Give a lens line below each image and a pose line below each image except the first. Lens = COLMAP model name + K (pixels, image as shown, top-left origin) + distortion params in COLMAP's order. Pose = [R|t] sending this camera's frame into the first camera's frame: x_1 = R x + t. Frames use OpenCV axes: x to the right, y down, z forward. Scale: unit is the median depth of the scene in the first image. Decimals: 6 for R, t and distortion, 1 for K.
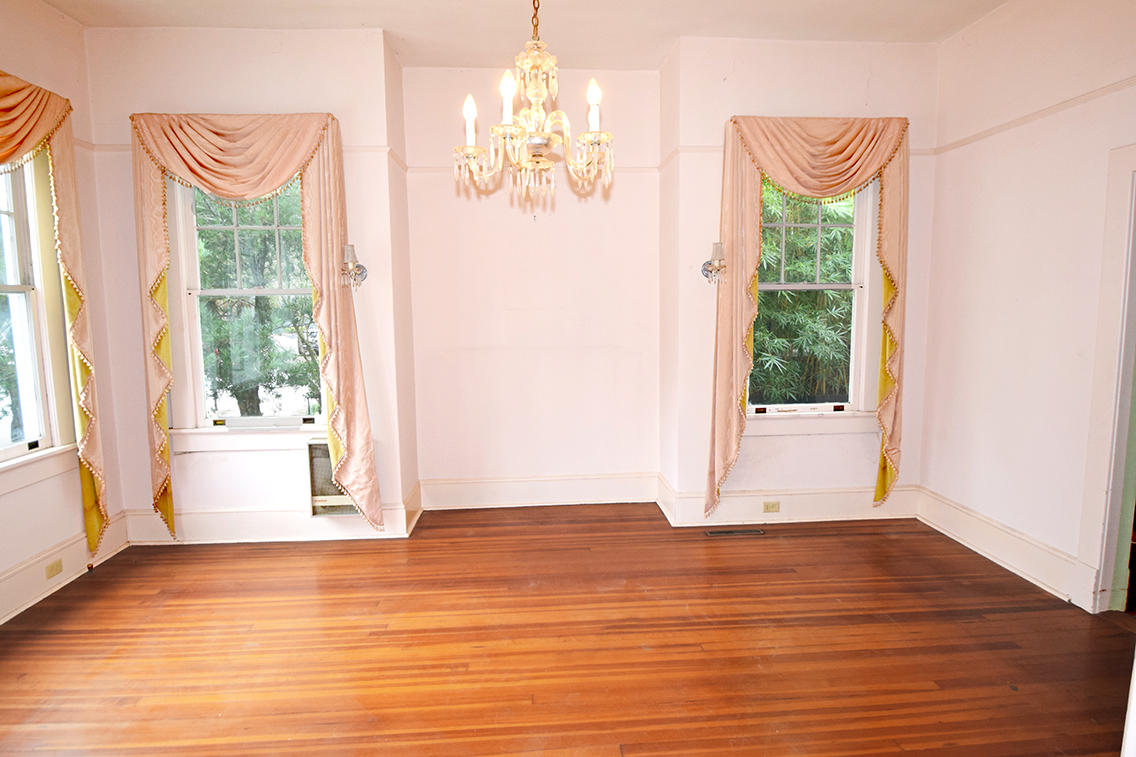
lens RADIAL K [[627.1, 0, 574.9], [0, 627.1, 377.8], [0, 0, 1]] dist [-0.000148, -0.024903]
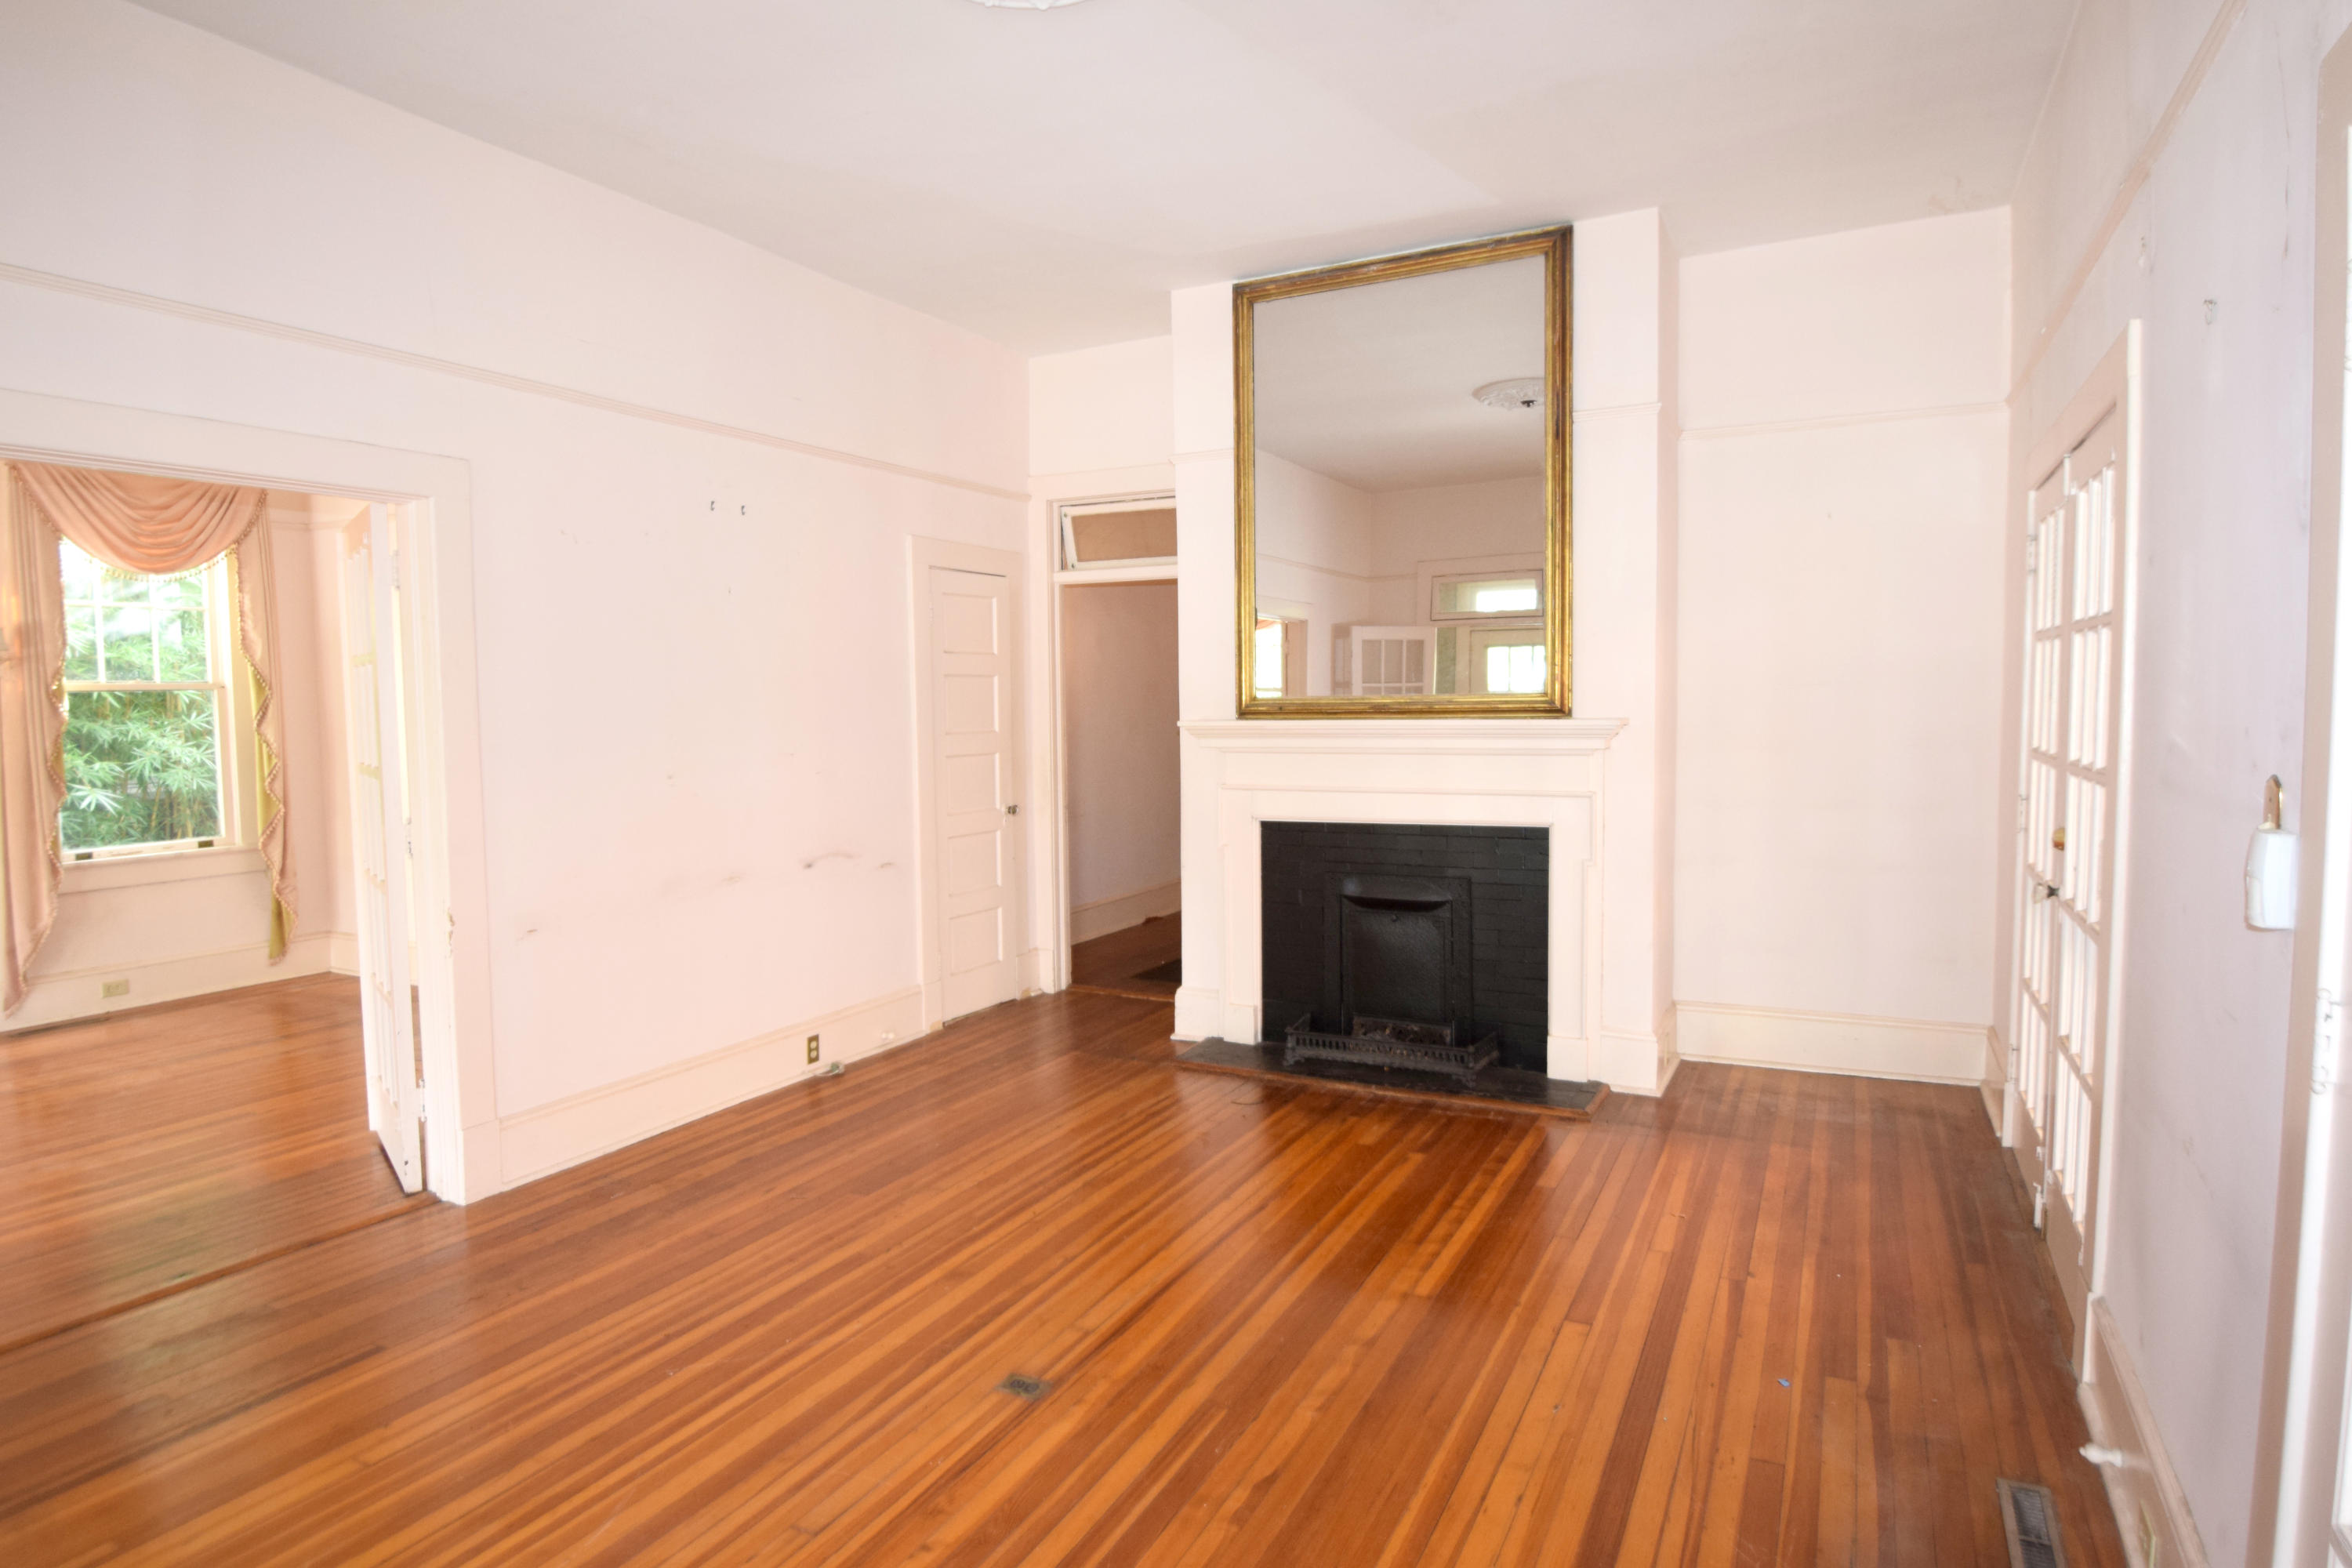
lens RADIAL K [[1298.4, 0, 1190.3], [0, 1298.4, 782.6], [0, 0, 1]] dist [-0.000148, -0.024903]
pose [[0.514863, -0.052482, 0.855665, -0.330018], [0.103527, 0.994626, -0.001288, 0.110495], [-0.850999, 0.089248, 0.517529, -0.924941]]
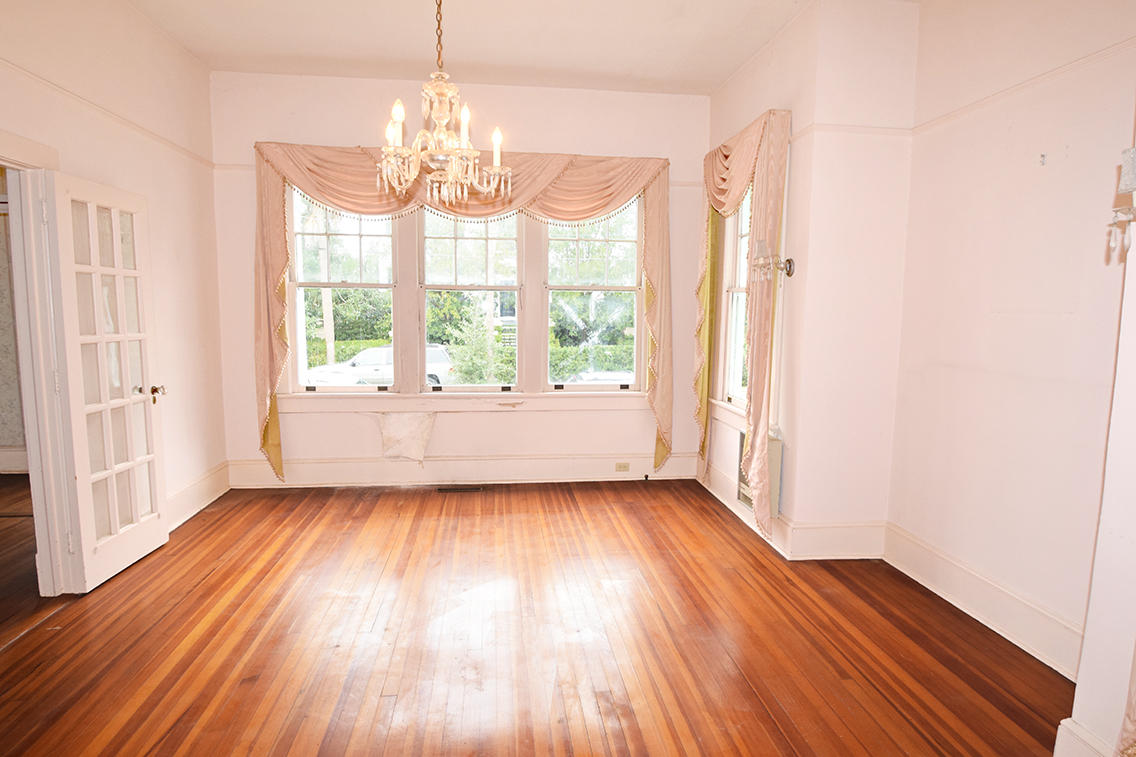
lens RADIAL K [[627.1, 0, 574.9], [0, 627.1, 377.8], [0, 0, 1]] dist [-0.000148, -0.024903]
pose [[0.058525, 0.127136, -0.990157, 0.593708], [-0.125939, 0.984873, 0.119014, -0.074989], [0.990310, 0.117734, 0.073651, 0.621366]]
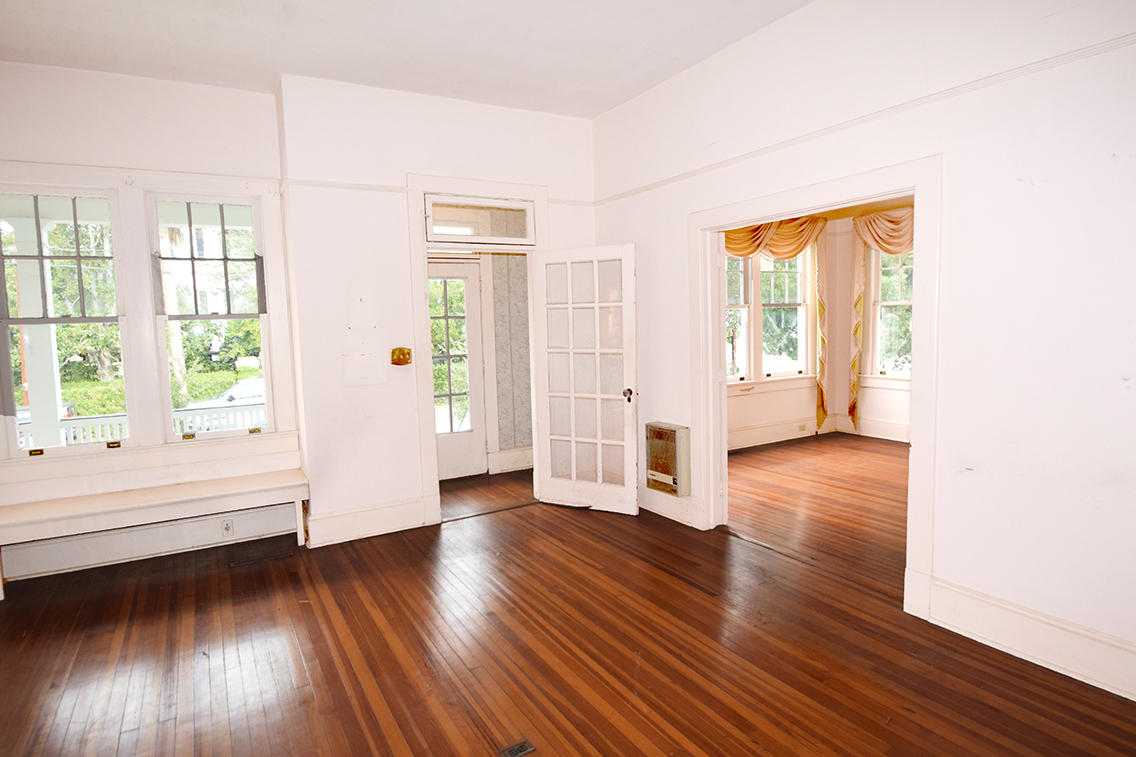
lens RADIAL K [[627.1, 0, 574.9], [0, 627.1, 377.8], [0, 0, 1]] dist [-0.000148, -0.024903]
pose [[0.447399, 0.077908, -0.890935, 0.699036], [-0.076083, 0.995903, 0.048880, 0.066044], [0.891092, 0.045916, 0.451493, -0.675443]]
